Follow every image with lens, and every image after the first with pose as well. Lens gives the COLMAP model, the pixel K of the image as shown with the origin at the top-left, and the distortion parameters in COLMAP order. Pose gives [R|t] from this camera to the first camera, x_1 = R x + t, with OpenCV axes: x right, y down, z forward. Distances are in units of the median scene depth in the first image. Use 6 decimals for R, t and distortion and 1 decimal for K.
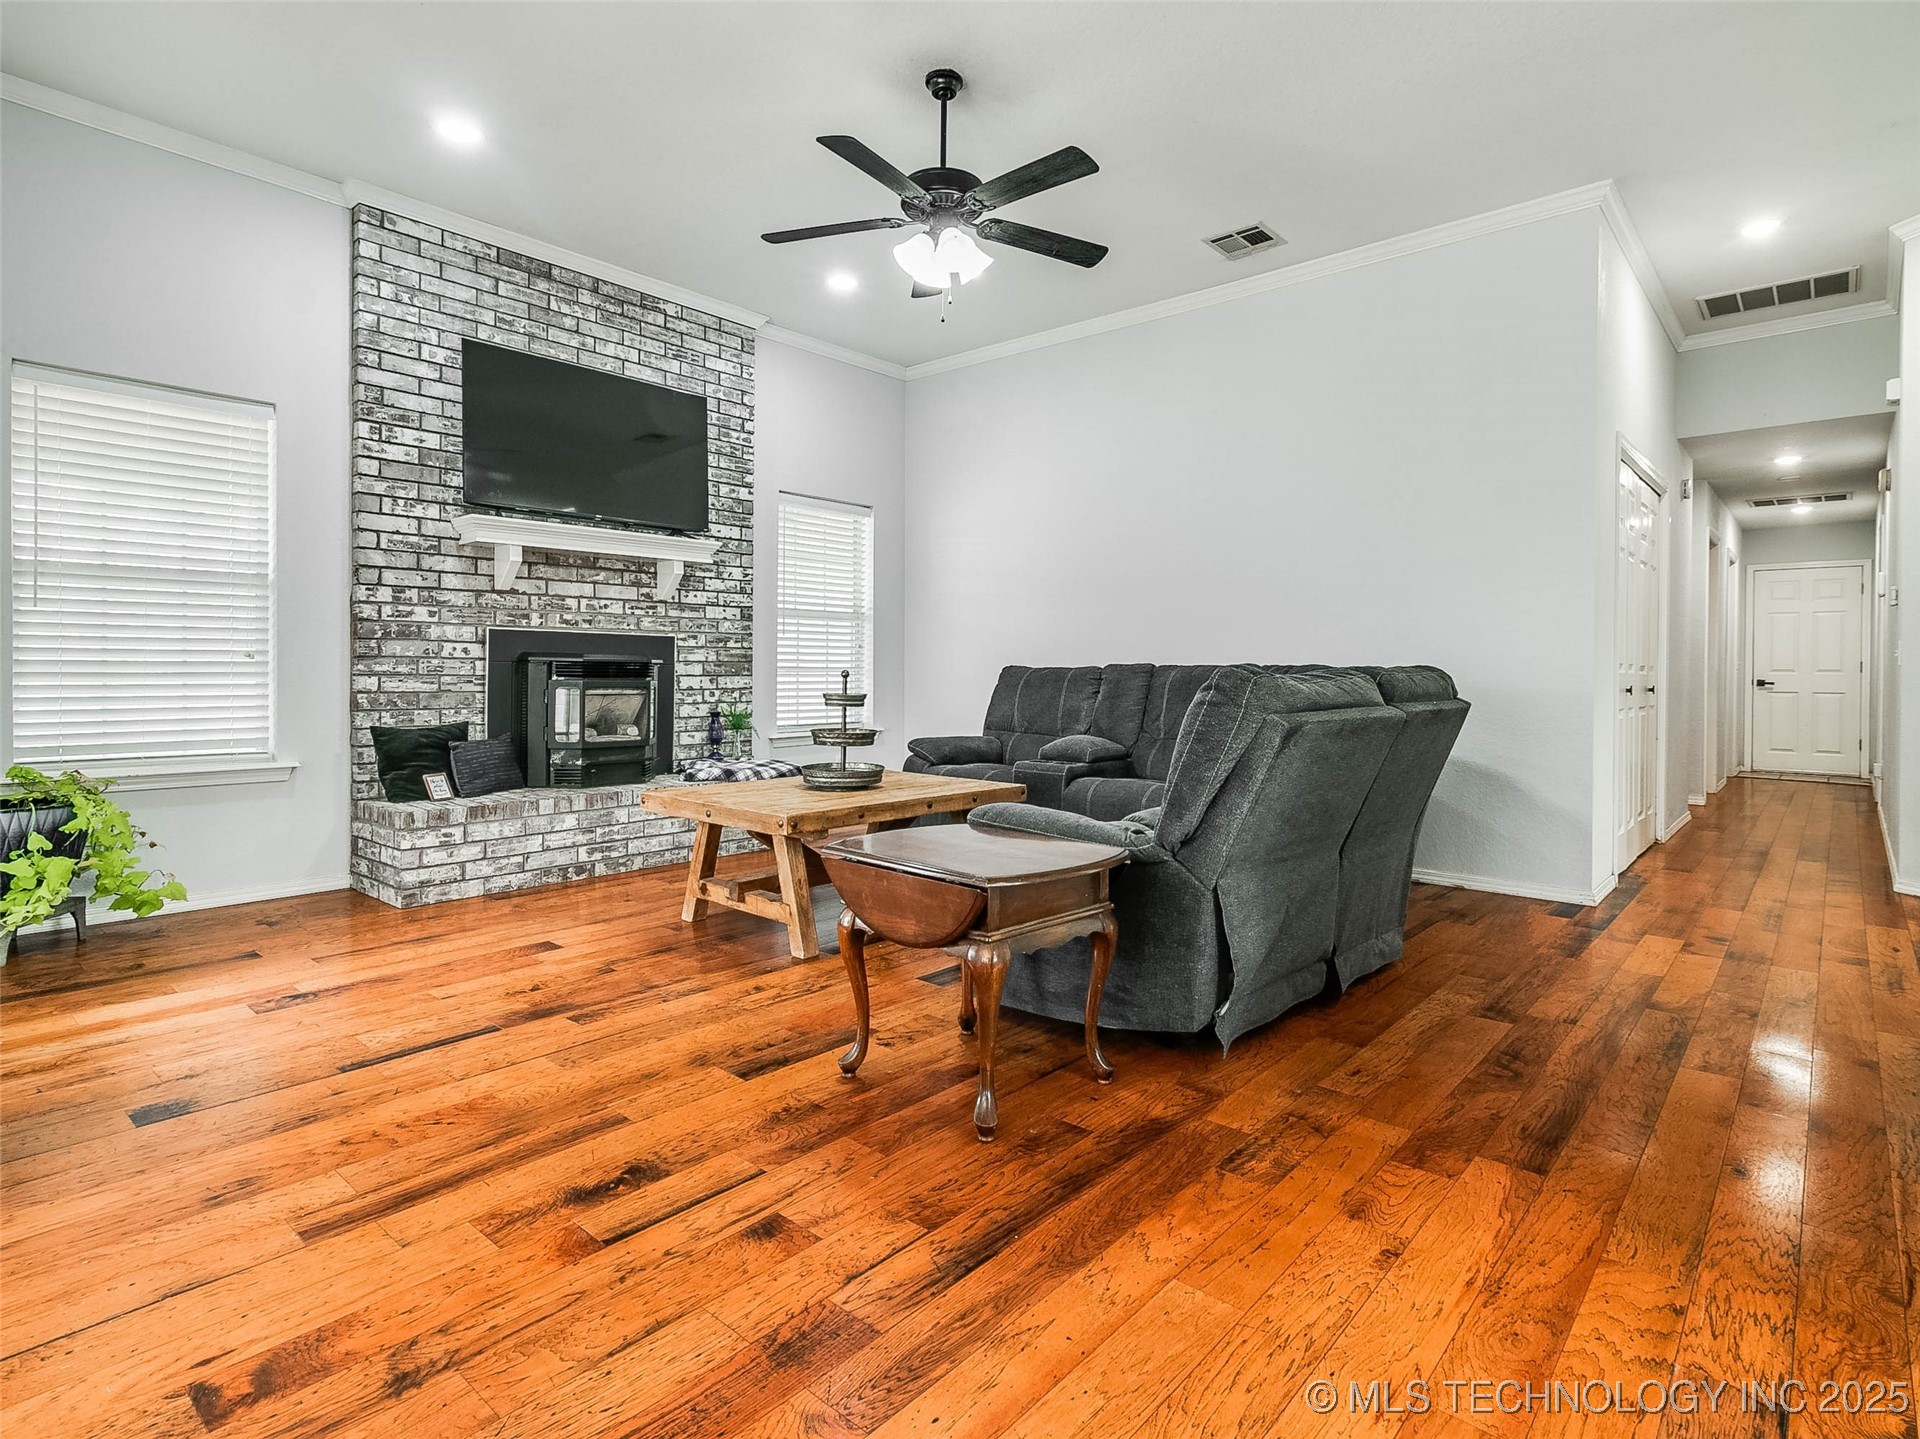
lens RADIAL K [[986.0, 0, 964.6], [0, 986.0, 676.7], [0, 0, 1]] dist [0.001408, 0.000562]
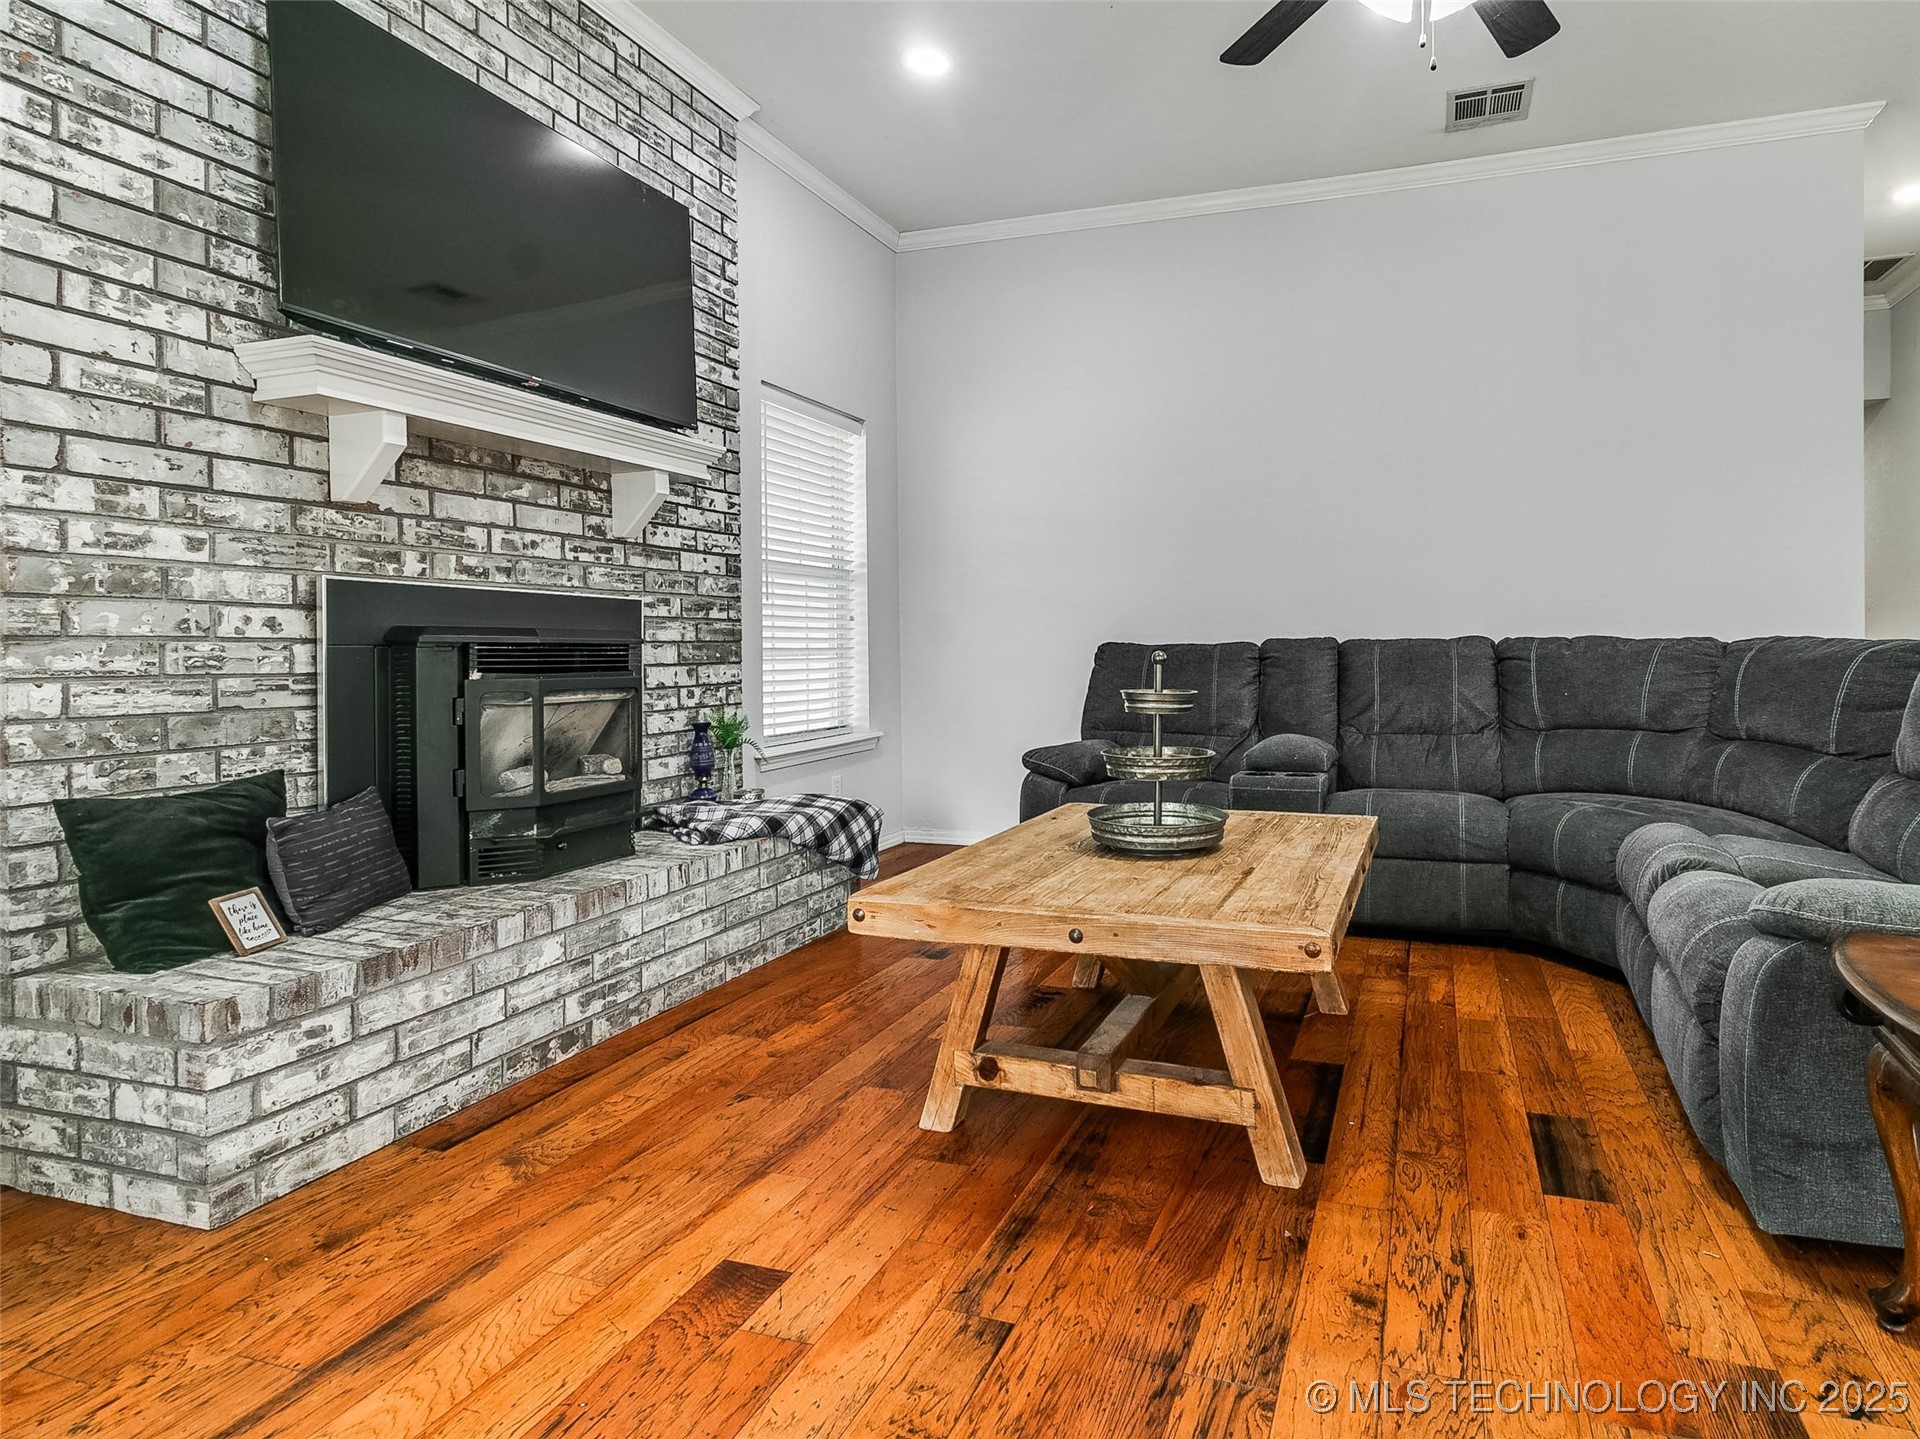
lens RADIAL K [[1012.8, 0, 1115.6], [0, 1012.8, 658.1], [0, 0, 1]] dist [0.002647, -0.000568]
pose [[0.909814, -0.017812, 0.414634, -0.354849], [0.016129, 0.999841, 0.007559, -0.007059], [-0.414703, -0.000189, 0.909957, 0.398413]]
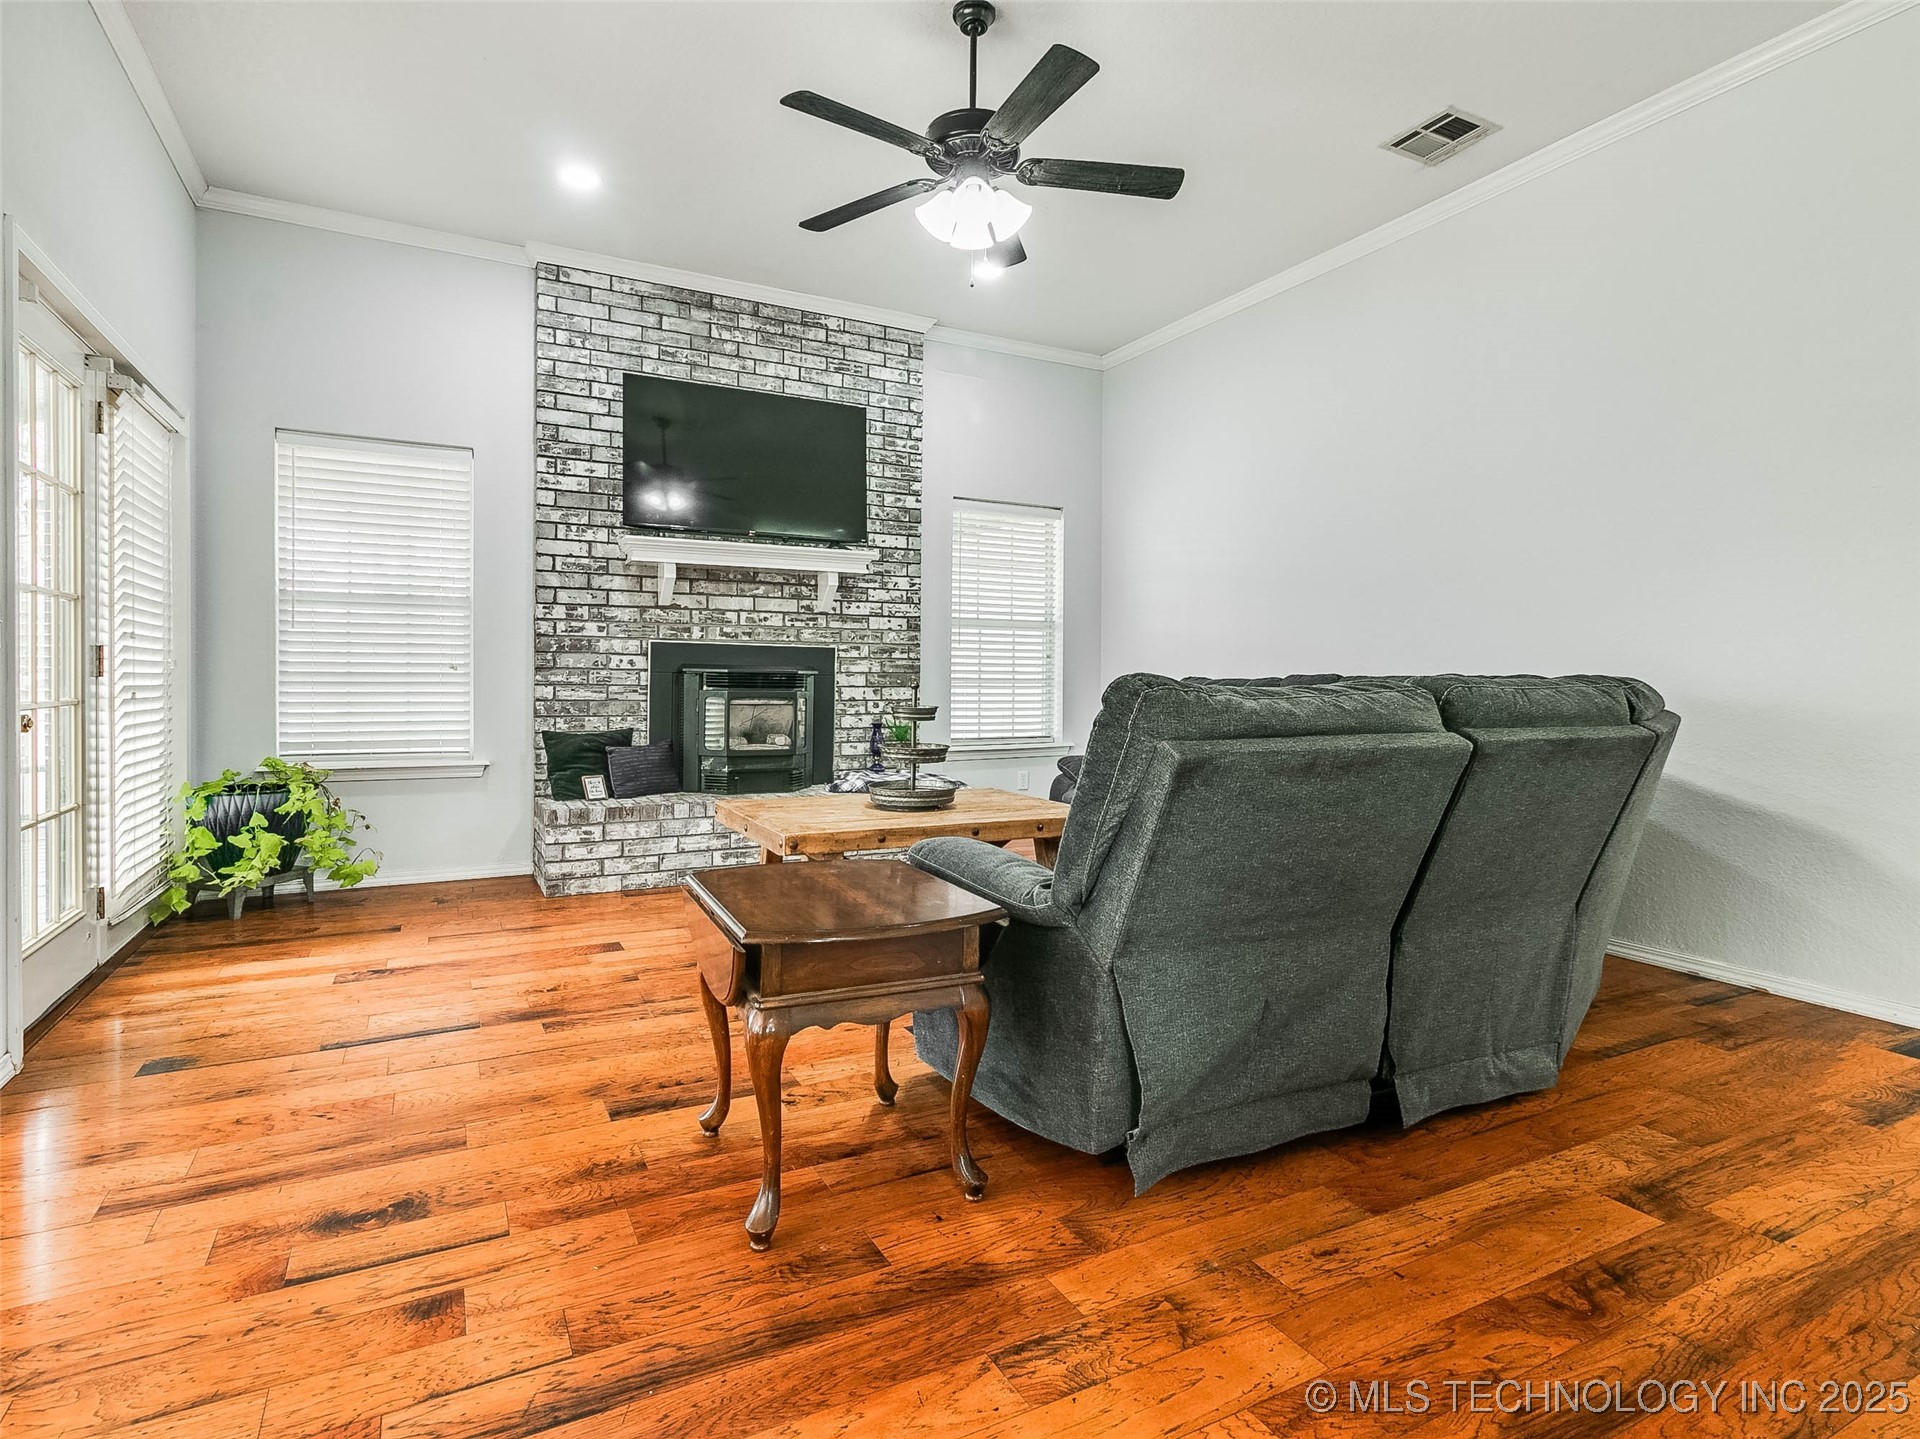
lens RADIAL K [[977.7, 0, 936.0], [0, 977.7, 690.2], [0, 0, 1]] dist [0.001152, 0.000012]
pose [[0.930411, 0.005043, -0.366484, 0.208114], [-0.004525, 0.999987, 0.002271, -0.000087], [0.366491, -0.000455, 0.930421, 0.132612]]
